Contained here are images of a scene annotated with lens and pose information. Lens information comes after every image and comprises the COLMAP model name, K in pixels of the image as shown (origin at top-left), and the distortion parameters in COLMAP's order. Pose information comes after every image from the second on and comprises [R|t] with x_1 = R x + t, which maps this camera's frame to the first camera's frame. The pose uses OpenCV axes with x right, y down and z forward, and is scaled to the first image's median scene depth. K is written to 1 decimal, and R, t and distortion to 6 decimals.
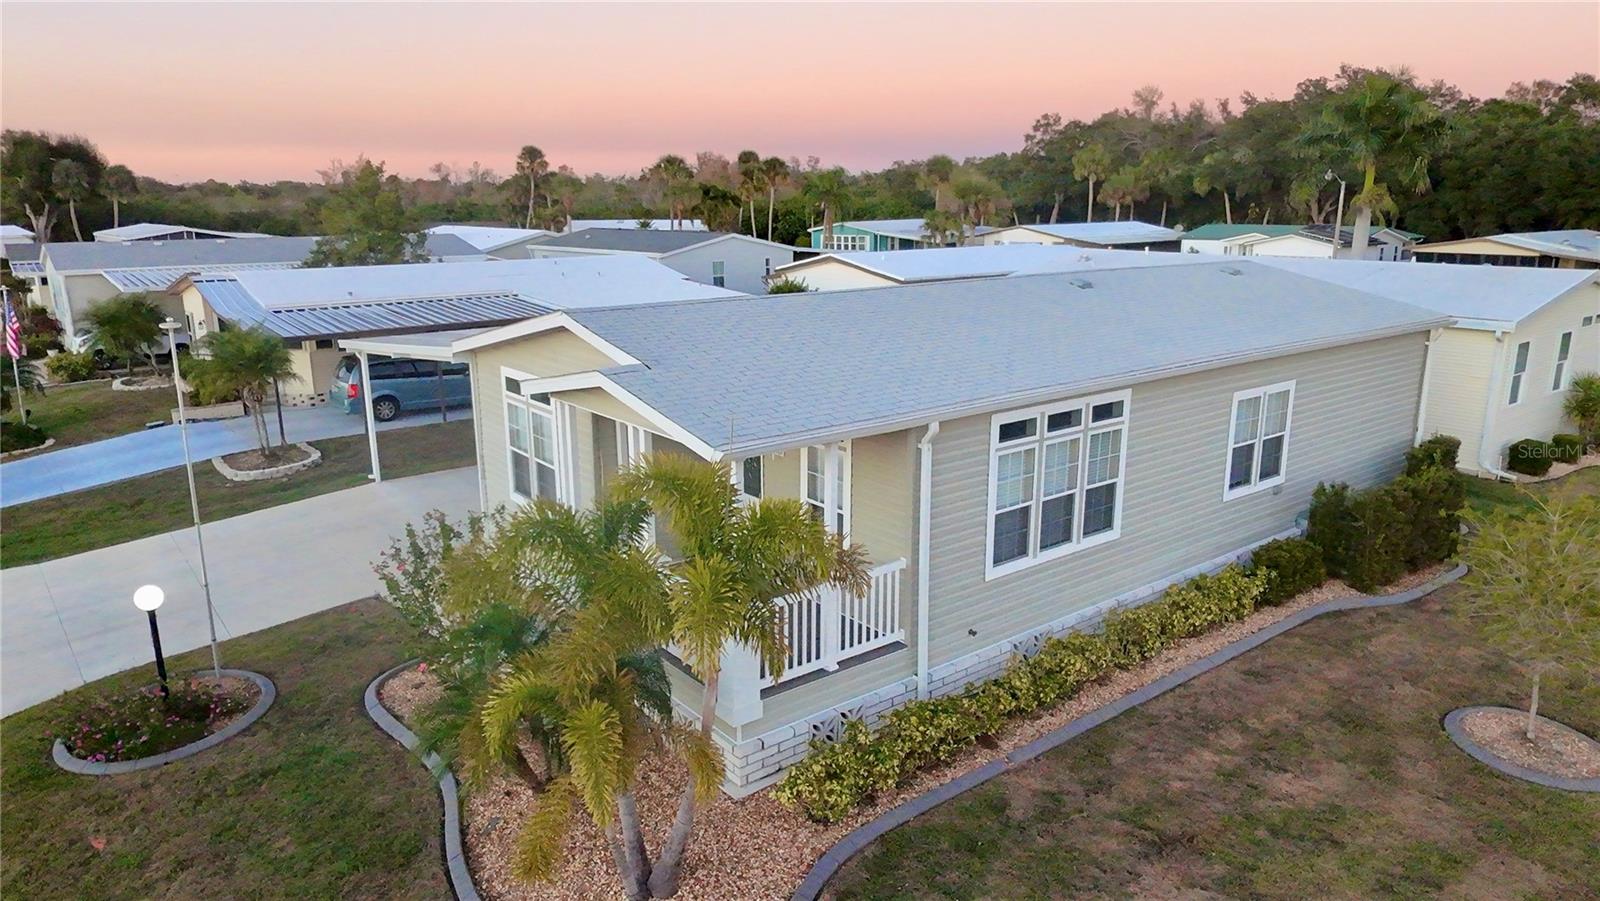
lens RADIAL K [[1034.2, 0, 807.7], [0, 1034.2, 456.2], [0, 0, 1]] dist [0.005748, 0.000853]
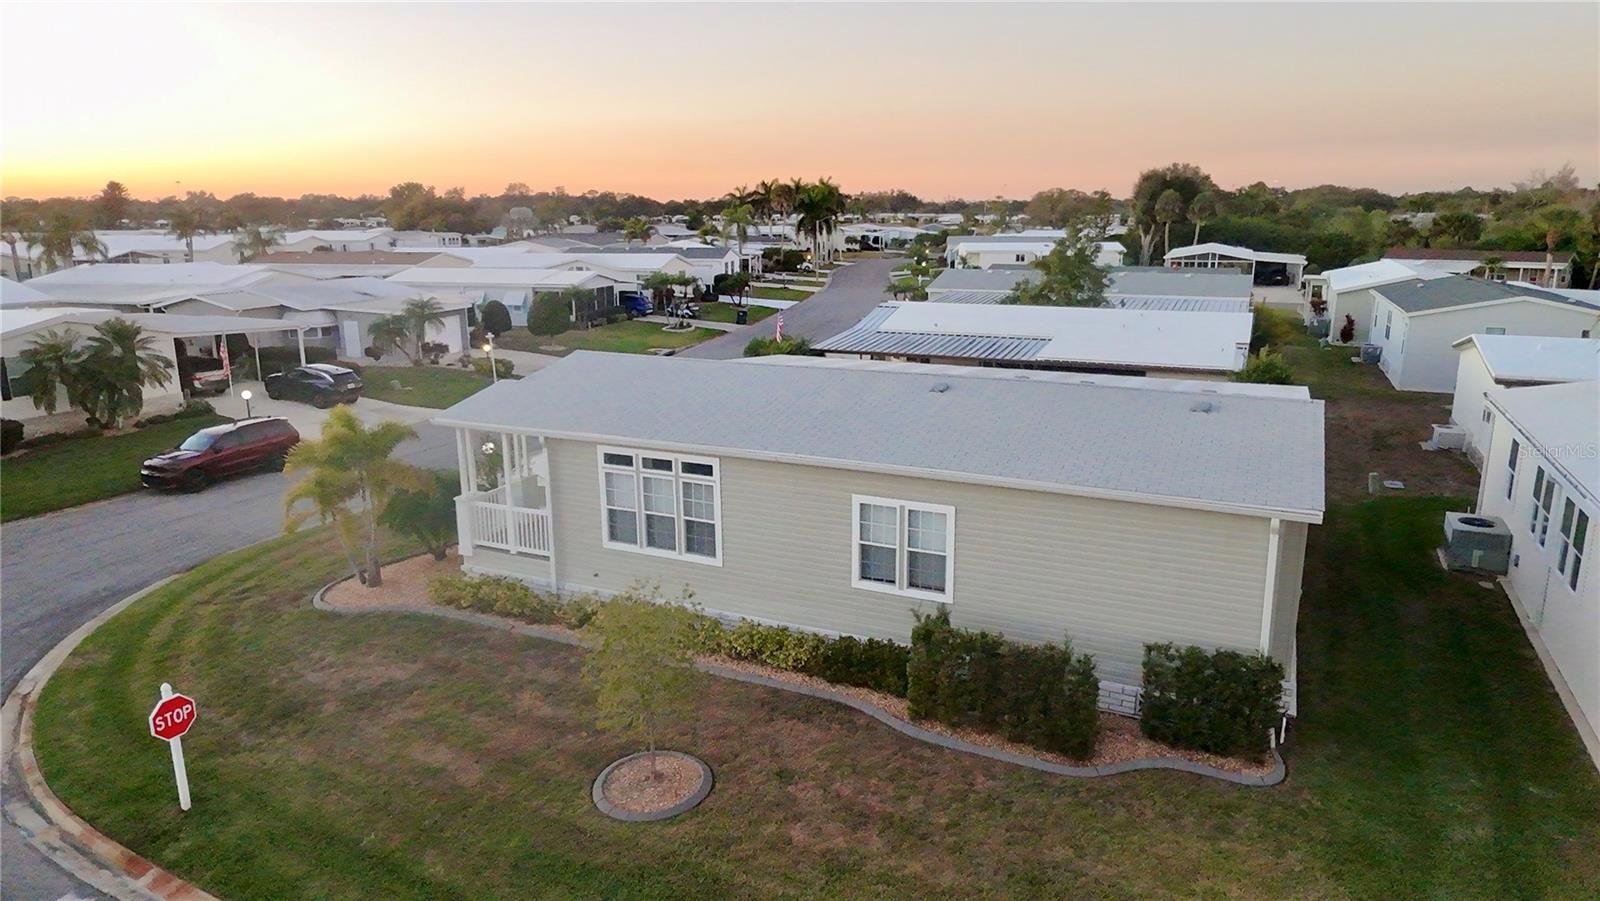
lens RADIAL K [[1034.2, 0, 807.7], [0, 1034.2, 456.2], [0, 0, 1]] dist [0.005748, 0.000853]
pose [[0.437033, 0.208586, -0.874925, 1.569528], [-0.212365, 0.969166, 0.124976, -0.265923], [0.874016, 0.131185, 0.467854, 0.461899]]
